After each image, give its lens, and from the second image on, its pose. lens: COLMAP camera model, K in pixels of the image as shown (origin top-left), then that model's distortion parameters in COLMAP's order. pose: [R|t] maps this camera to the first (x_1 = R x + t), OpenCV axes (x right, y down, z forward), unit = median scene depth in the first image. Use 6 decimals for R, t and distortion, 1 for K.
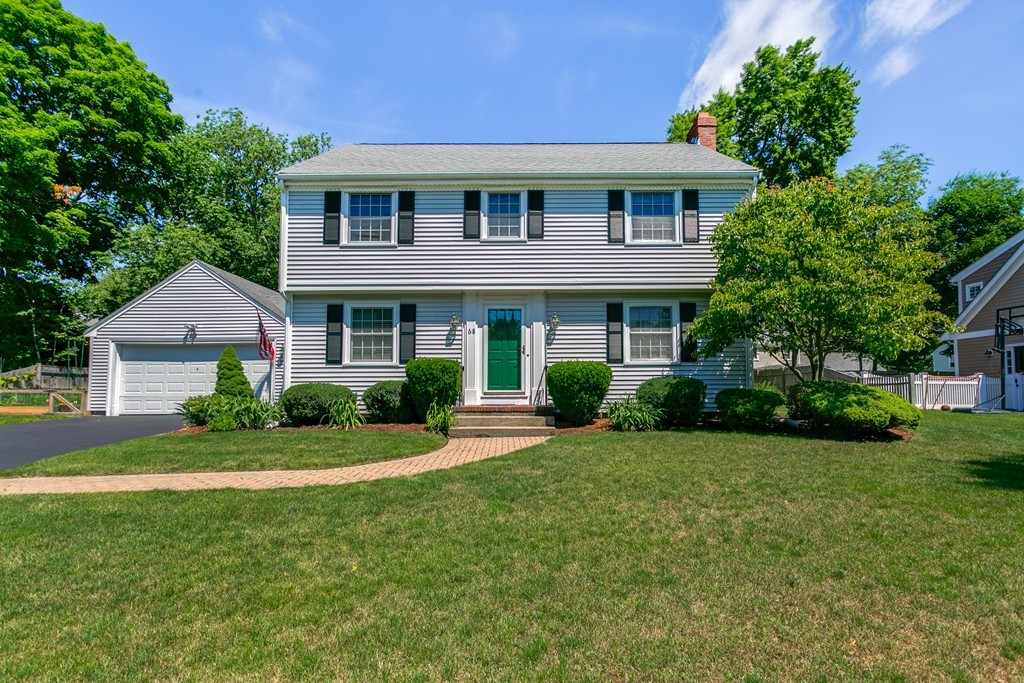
lens RADIAL K [[510.2, 0, 557.1], [0, 510.2, 352.9], [0, 0, 1]] dist [0.004596, 0.000320]
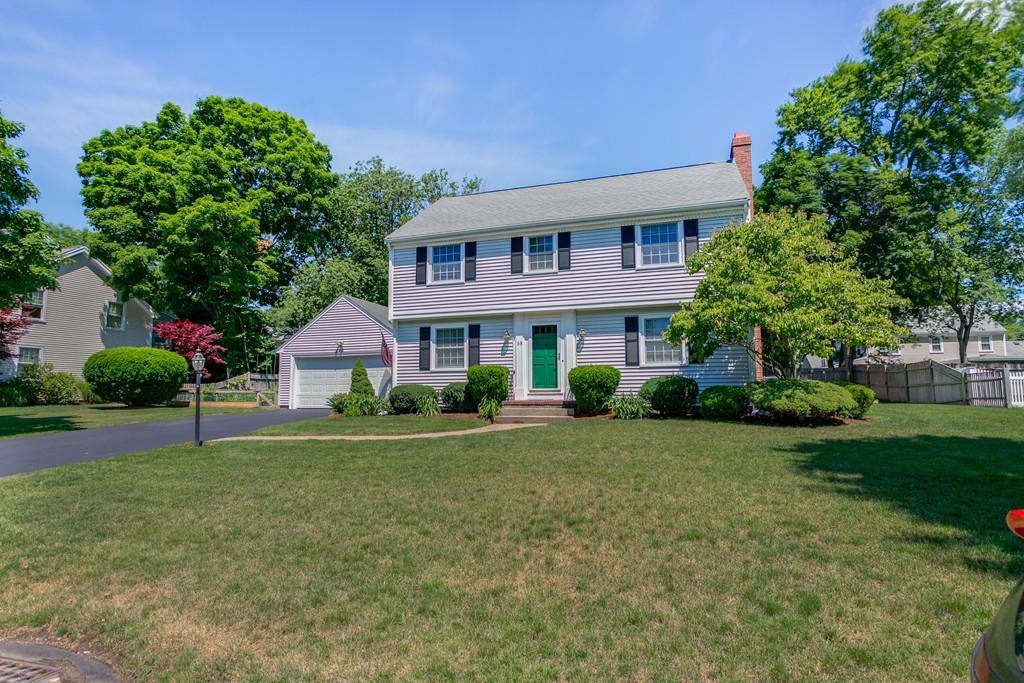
lens RADIAL K [[485.1, 0, 514.0], [0, 485.1, 333.1], [0, 0, 1]] dist [0.001236, 0.000854]
pose [[0.958383, -0.038270, -0.282911, 0.170607], [0.025832, 0.998534, -0.047566, -0.009843], [0.284316, 0.038278, 0.957966, -0.193199]]
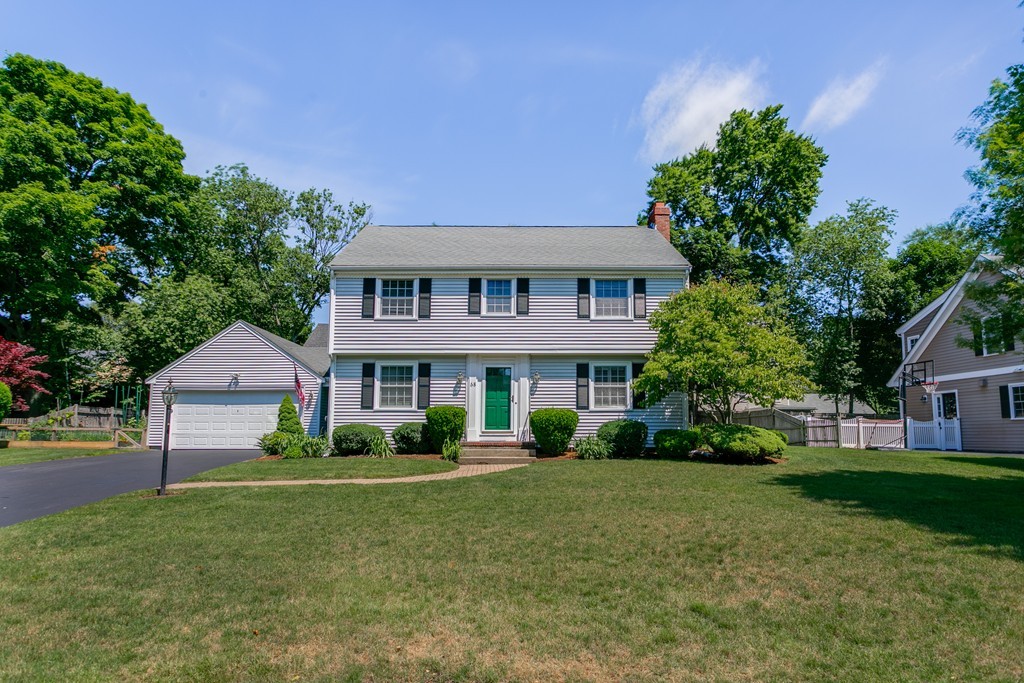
lens RADIAL K [[484.3, 0, 542.0], [0, 484.3, 372.1], [0, 0, 1]] dist [0.000632, 0.000128]
pose [[0.999988, 0.004864, 0.000607, 0.007927], [-0.004829, 0.998853, -0.047636, -0.015356], [-0.000838, 0.047633, 0.998865, -0.239481]]
